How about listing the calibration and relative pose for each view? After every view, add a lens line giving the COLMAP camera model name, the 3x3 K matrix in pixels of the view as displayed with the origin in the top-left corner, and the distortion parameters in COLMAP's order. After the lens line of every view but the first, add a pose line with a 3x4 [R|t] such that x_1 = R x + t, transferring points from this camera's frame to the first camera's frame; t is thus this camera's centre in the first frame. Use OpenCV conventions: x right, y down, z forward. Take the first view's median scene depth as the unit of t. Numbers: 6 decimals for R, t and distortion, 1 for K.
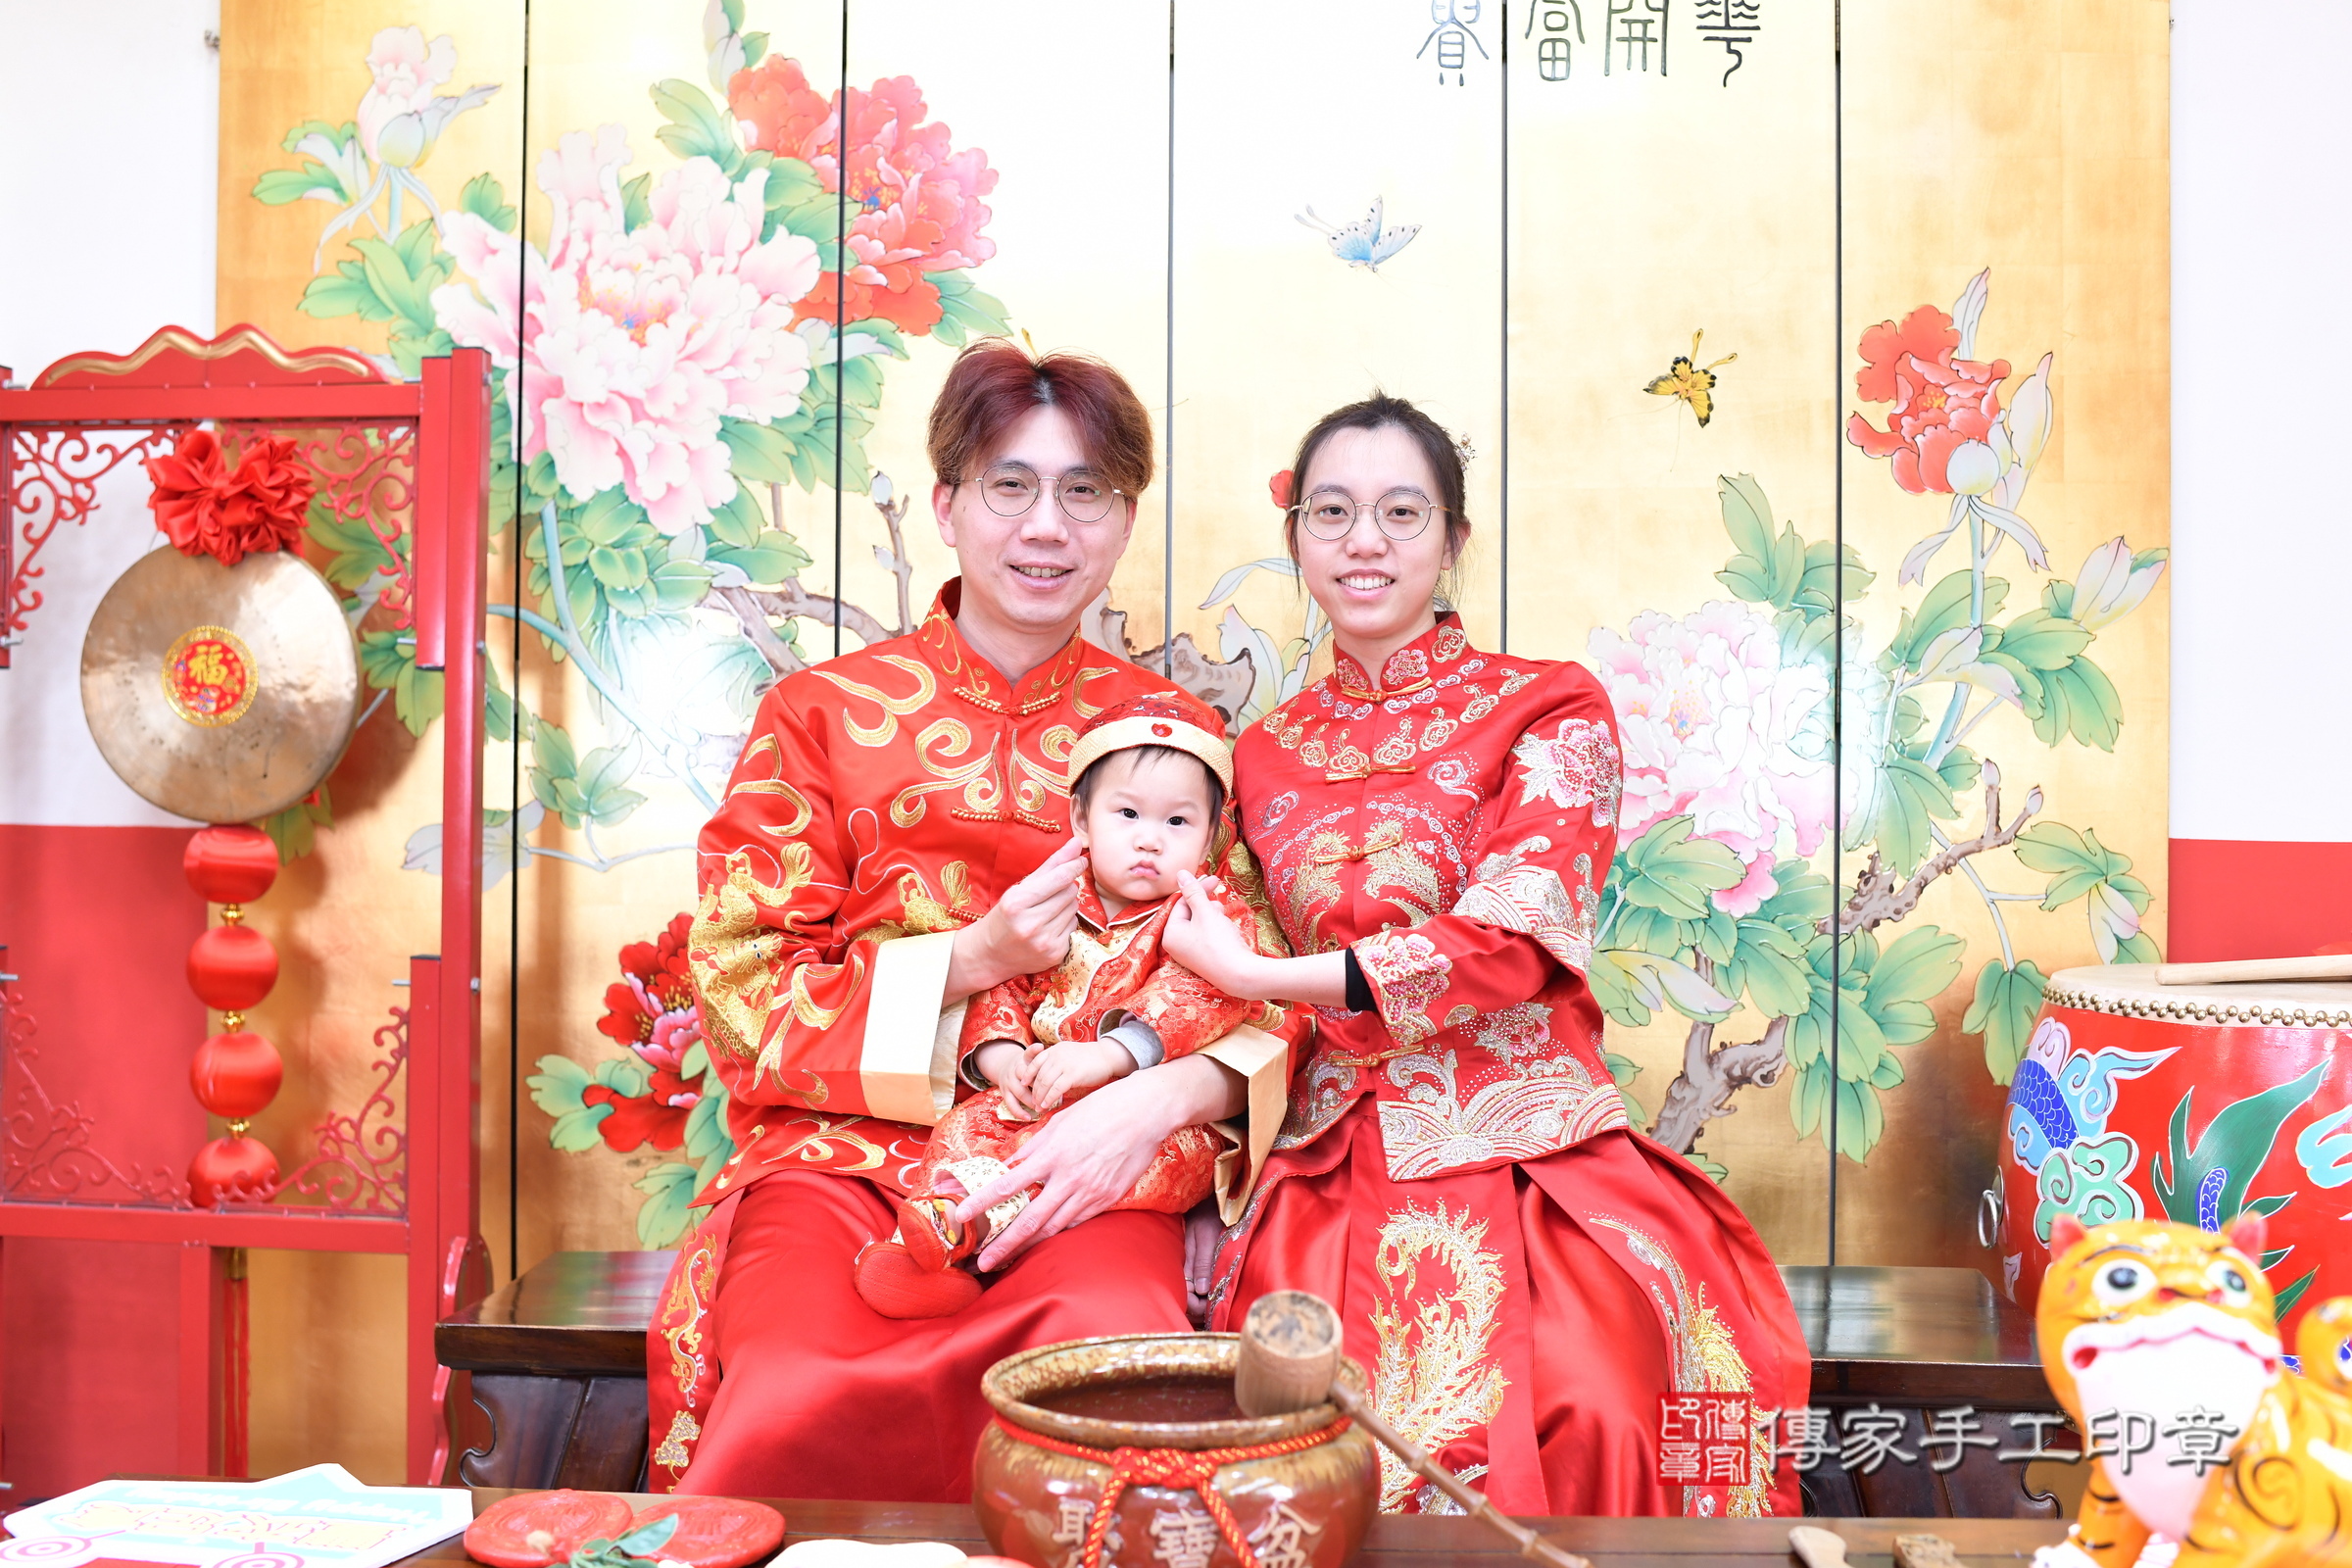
lens RADIAL K [[2410.5, 0, 1159.4], [0, 2410.5, 772.9], [0, 0, 1]] dist [-0.052252, 0.000000]
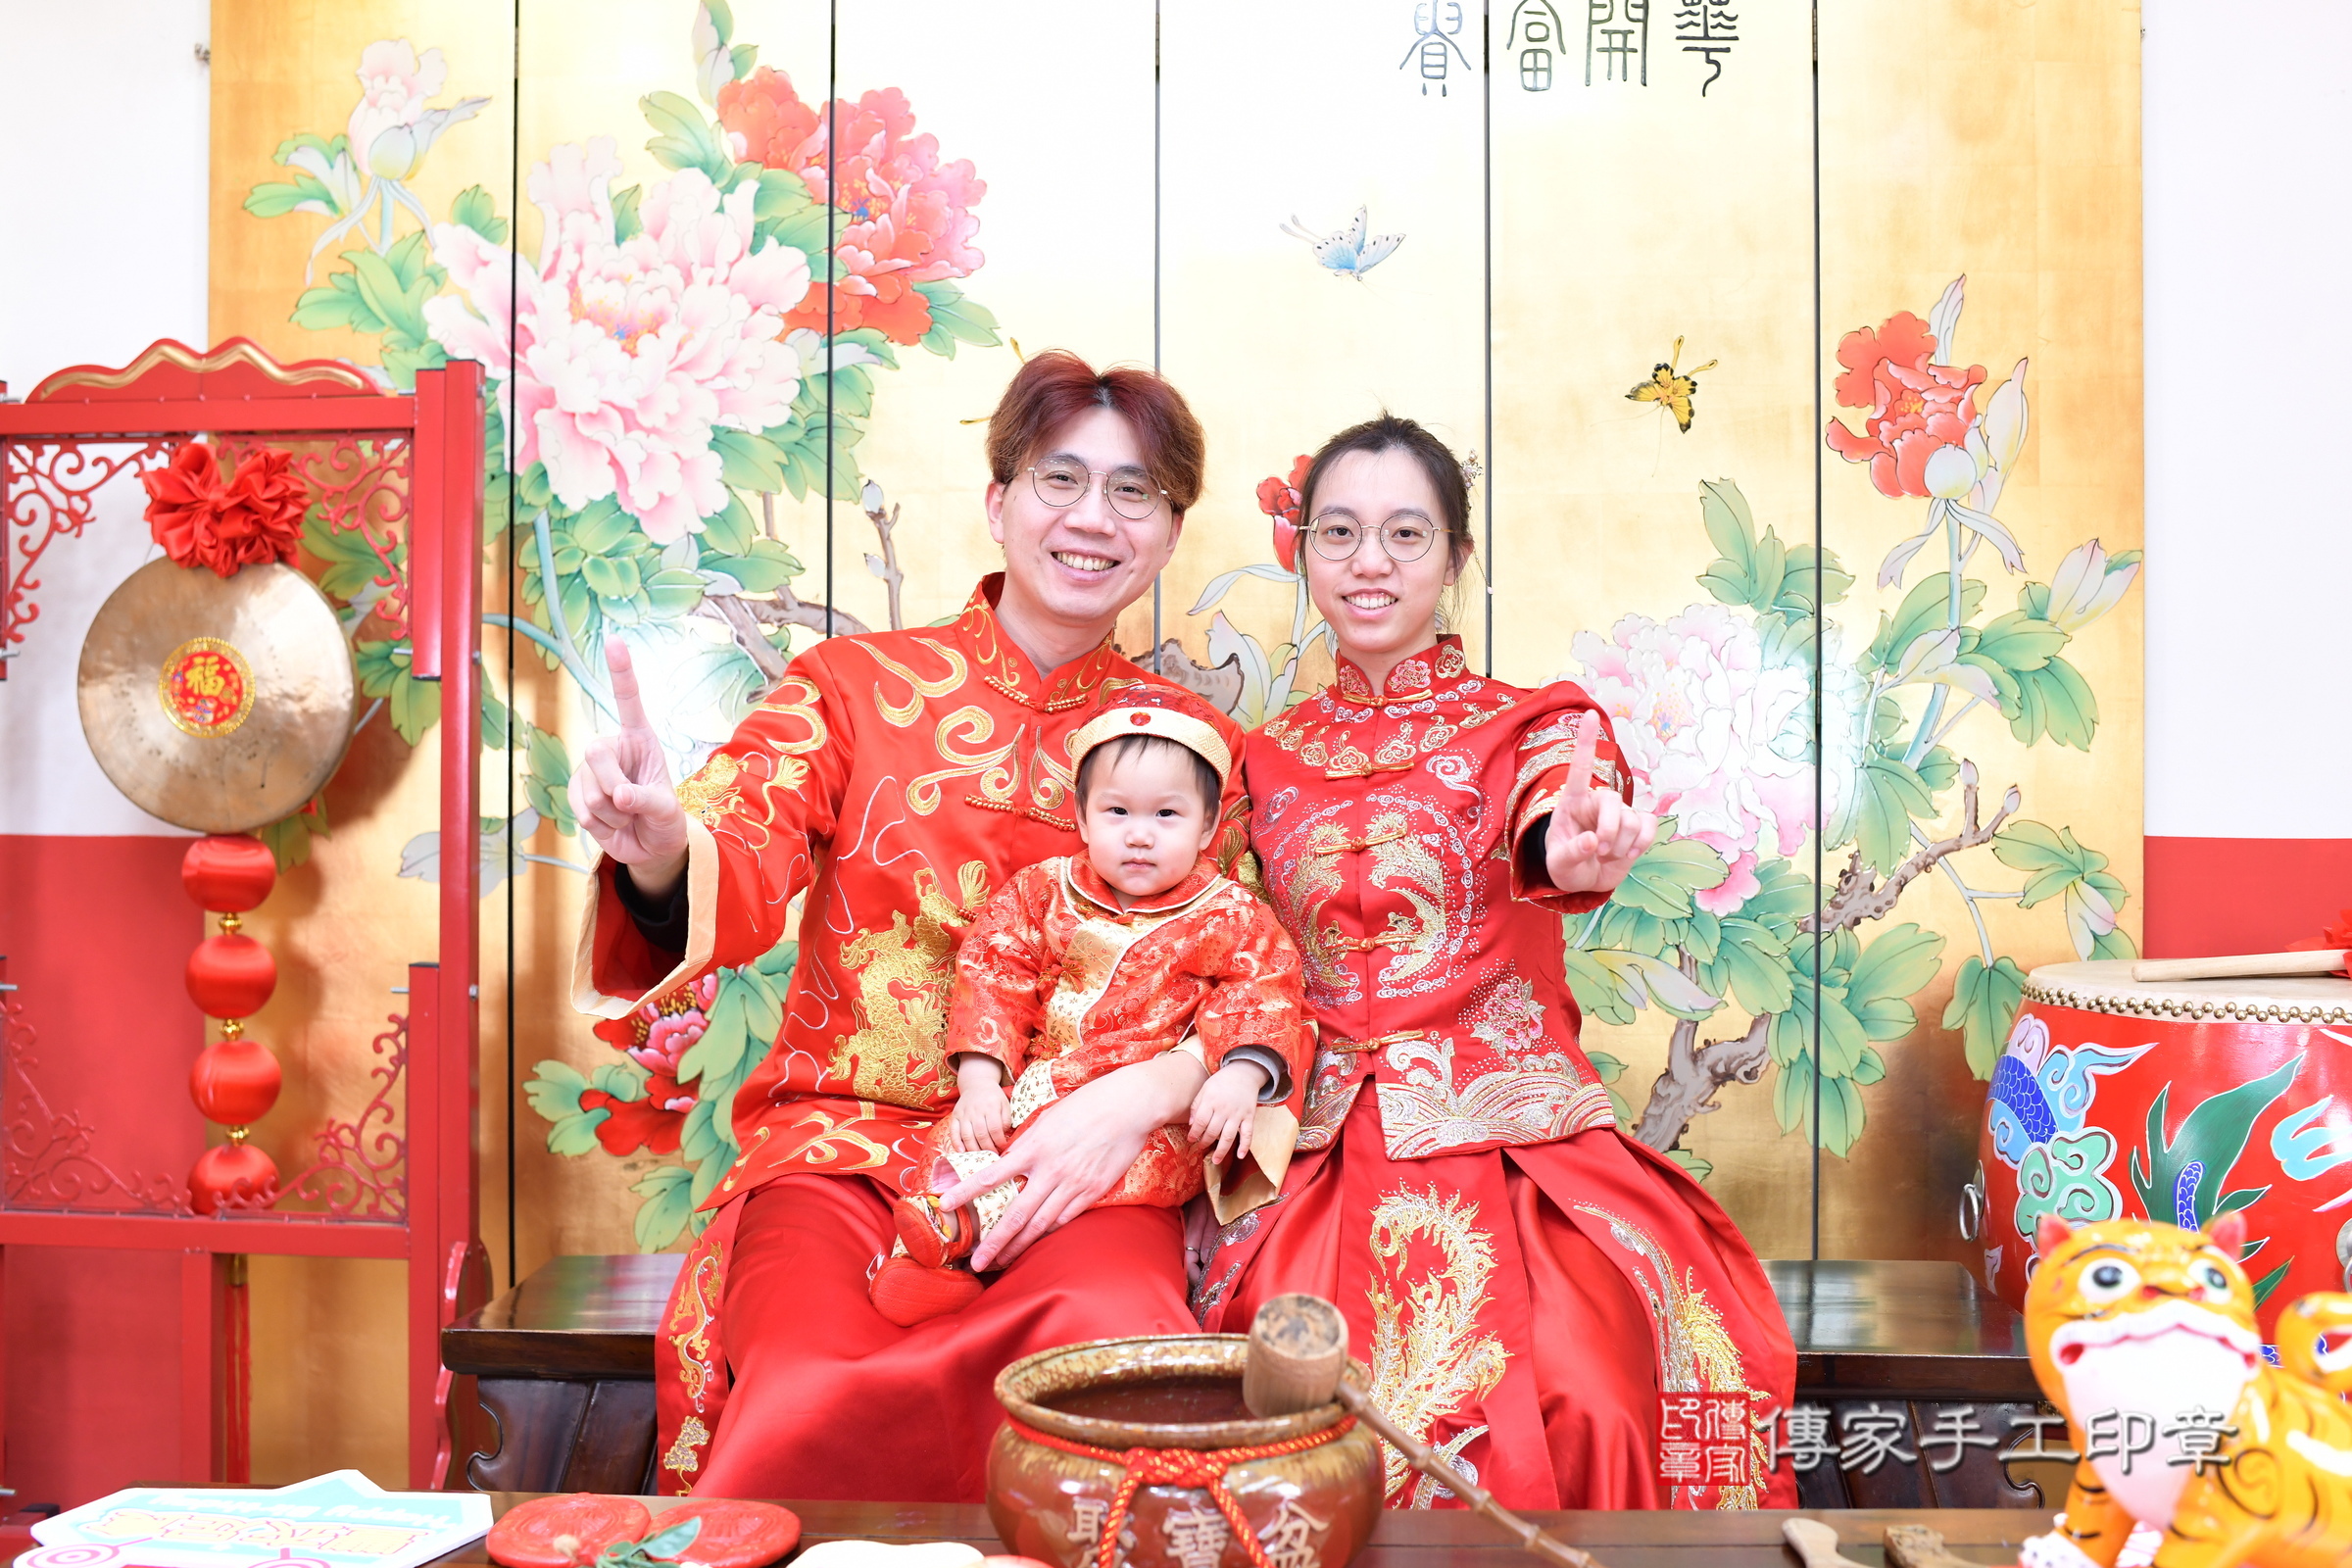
lens RADIAL K [[2410.5, 0, 1161.3], [0, 2410.5, 772.9], [0, 0, 1]] dist [-0.052252, 0.000000]
pose [[0.999924, -0.005827, 0.010842, -0.005988], [0.005800, 0.999980, 0.002490, -0.004320], [-0.010857, -0.002427, 0.999938, -0.011001]]
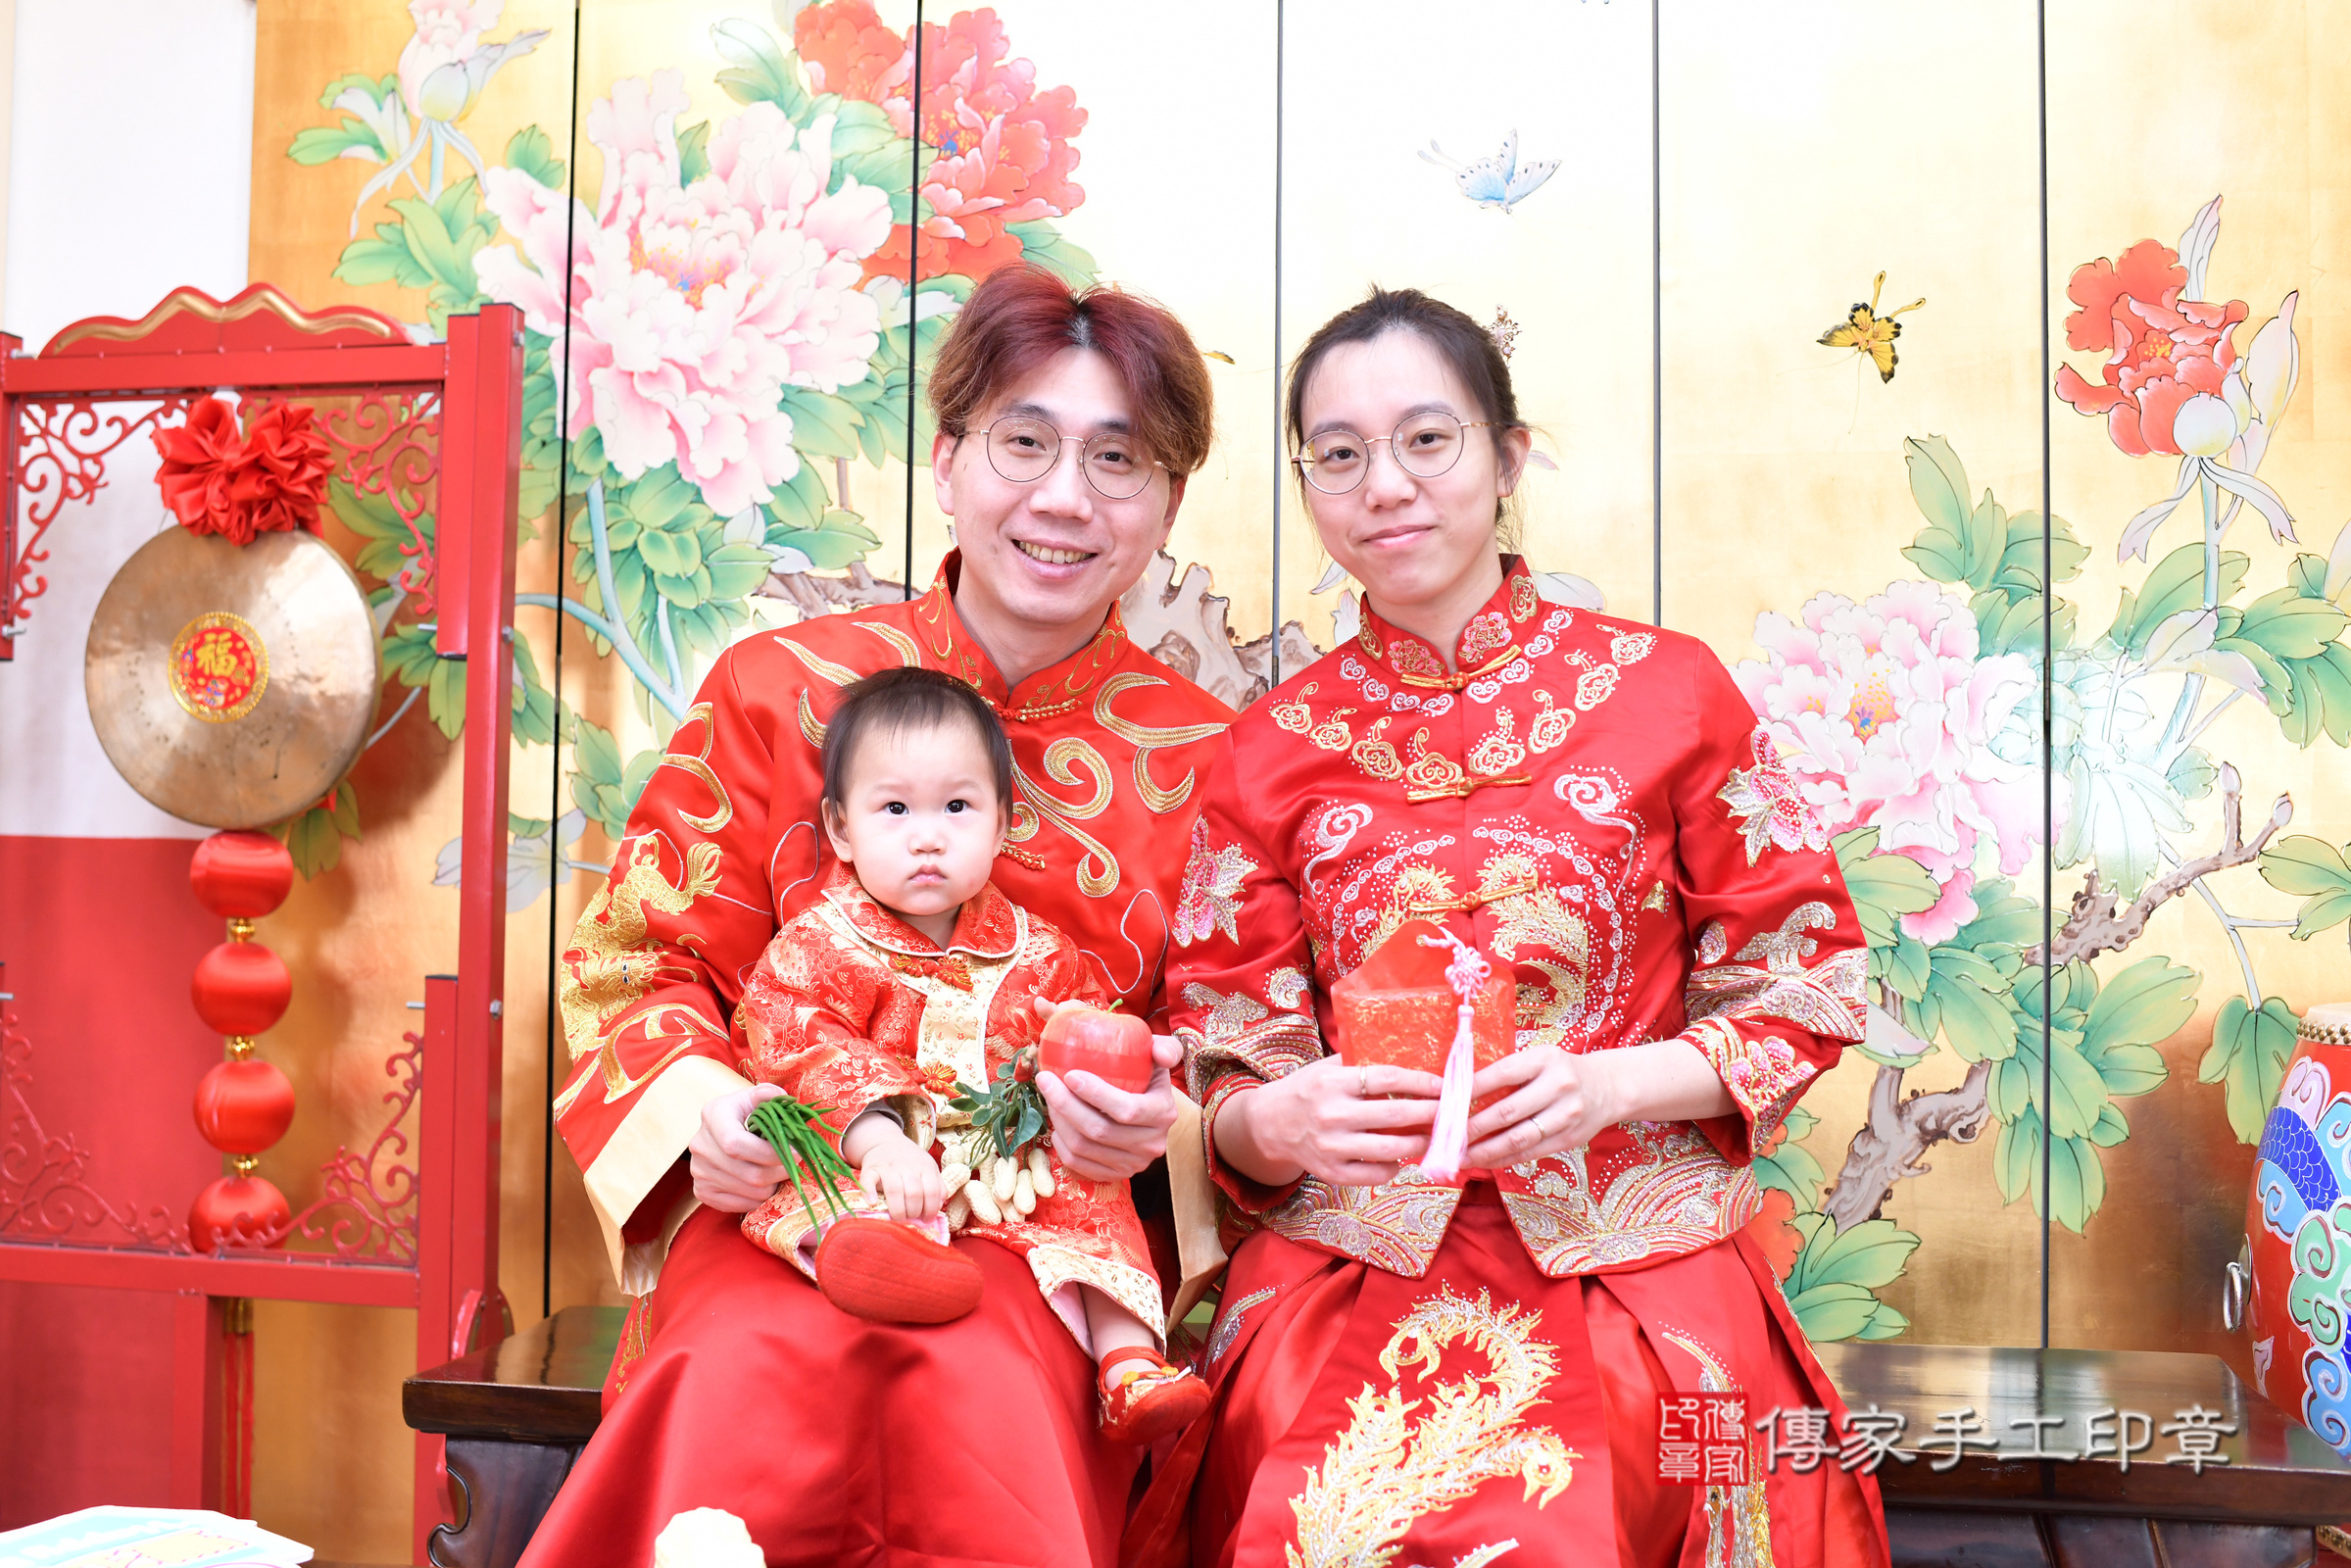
lens RADIAL K [[2409.5, 0, 1175.8], [0, 2409.5, 783.2], [0, 0, 1]] dist [-0.052252, 0.000000]
pose [[0.996805, 0.001314, -0.079857, 0.038463], [-0.003897, 0.999474, -0.032199, 0.030644], [0.079773, 0.032408, 0.996286, 0.117159]]
